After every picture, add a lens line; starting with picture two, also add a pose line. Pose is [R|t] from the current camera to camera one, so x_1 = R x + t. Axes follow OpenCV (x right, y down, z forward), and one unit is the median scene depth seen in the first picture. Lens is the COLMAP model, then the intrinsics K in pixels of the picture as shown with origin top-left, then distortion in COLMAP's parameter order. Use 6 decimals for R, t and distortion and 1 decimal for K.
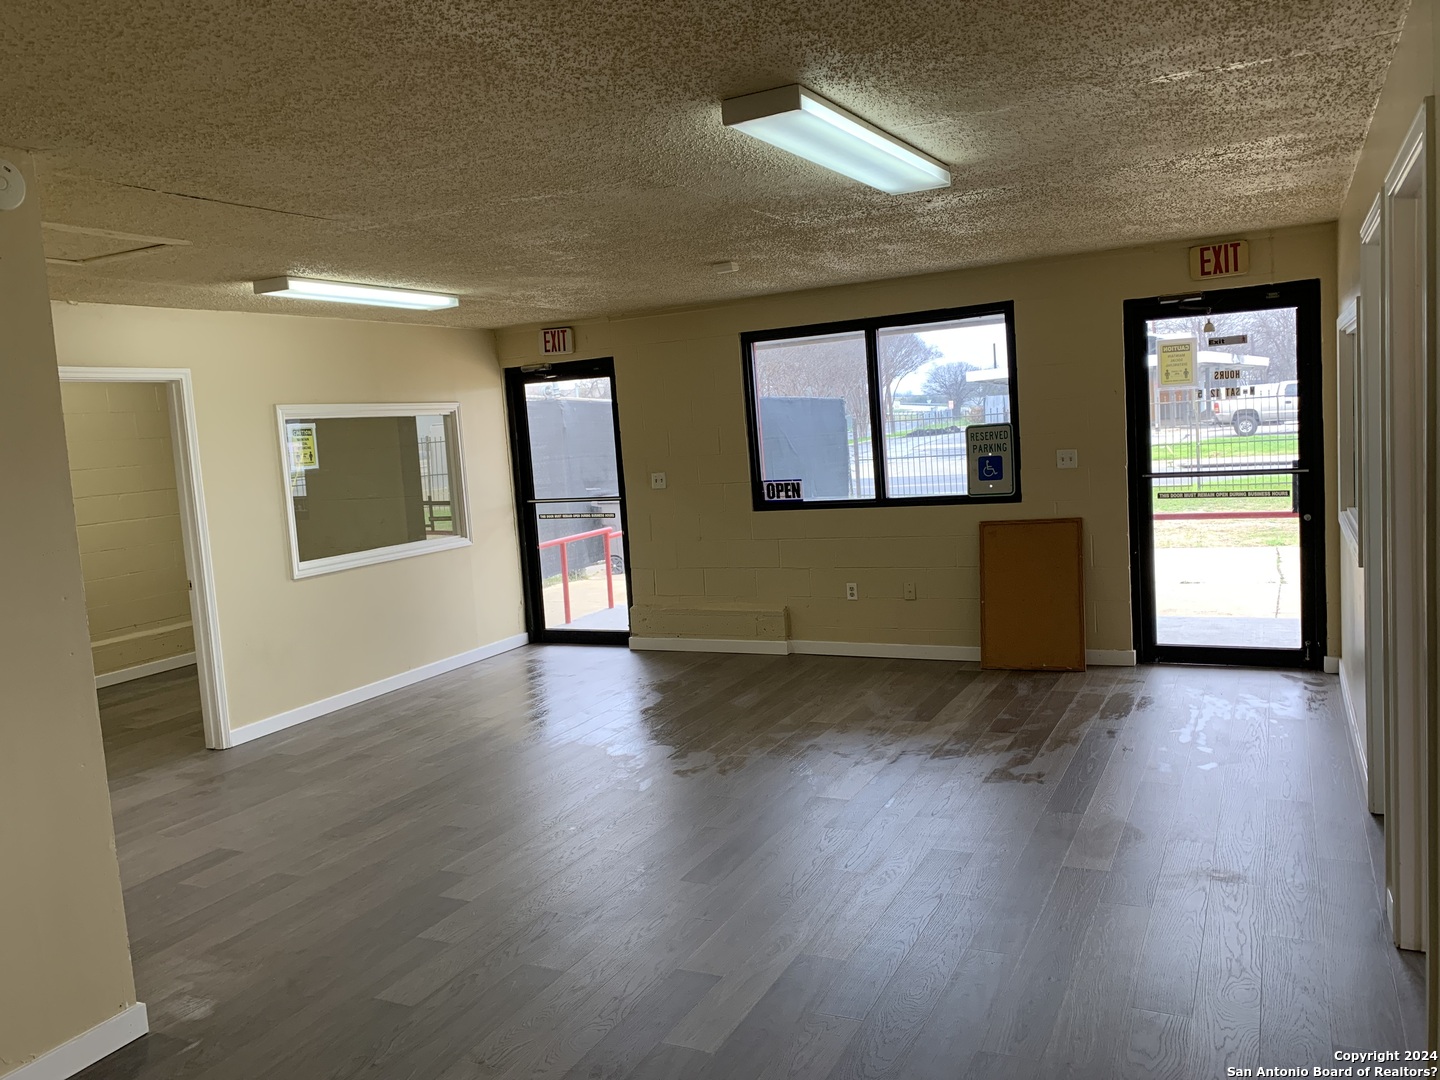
lens RADIAL K [[1098.6, 0, 710.2], [0, 1098.6, 536.4], [0, 0, 1]] dist [0.125597, -0.266755]
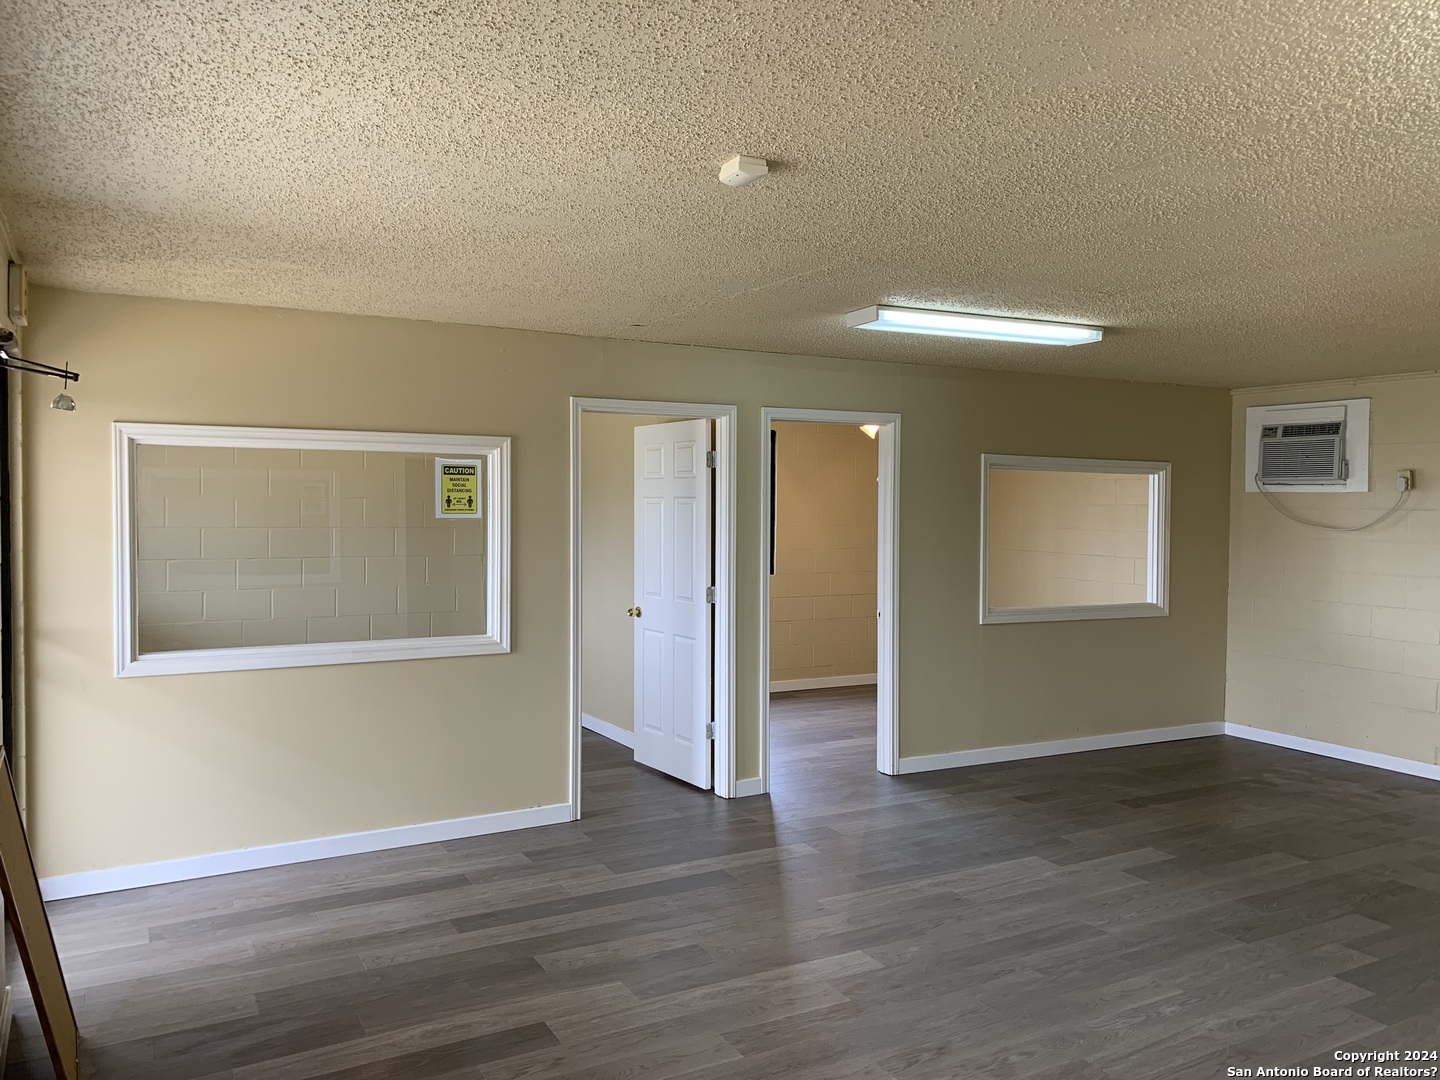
lens RADIAL K [[1100.1, 0, 731.8], [0, 1100.1, 543.6], [0, 0, 1]] dist [0.100485, -0.170603]
pose [[-0.831128, 0.040942, 0.554572, -0.197241], [0.102123, 0.991562, 0.079848, -0.107146], [-0.546623, 0.122998, -0.828296, 1.205893]]
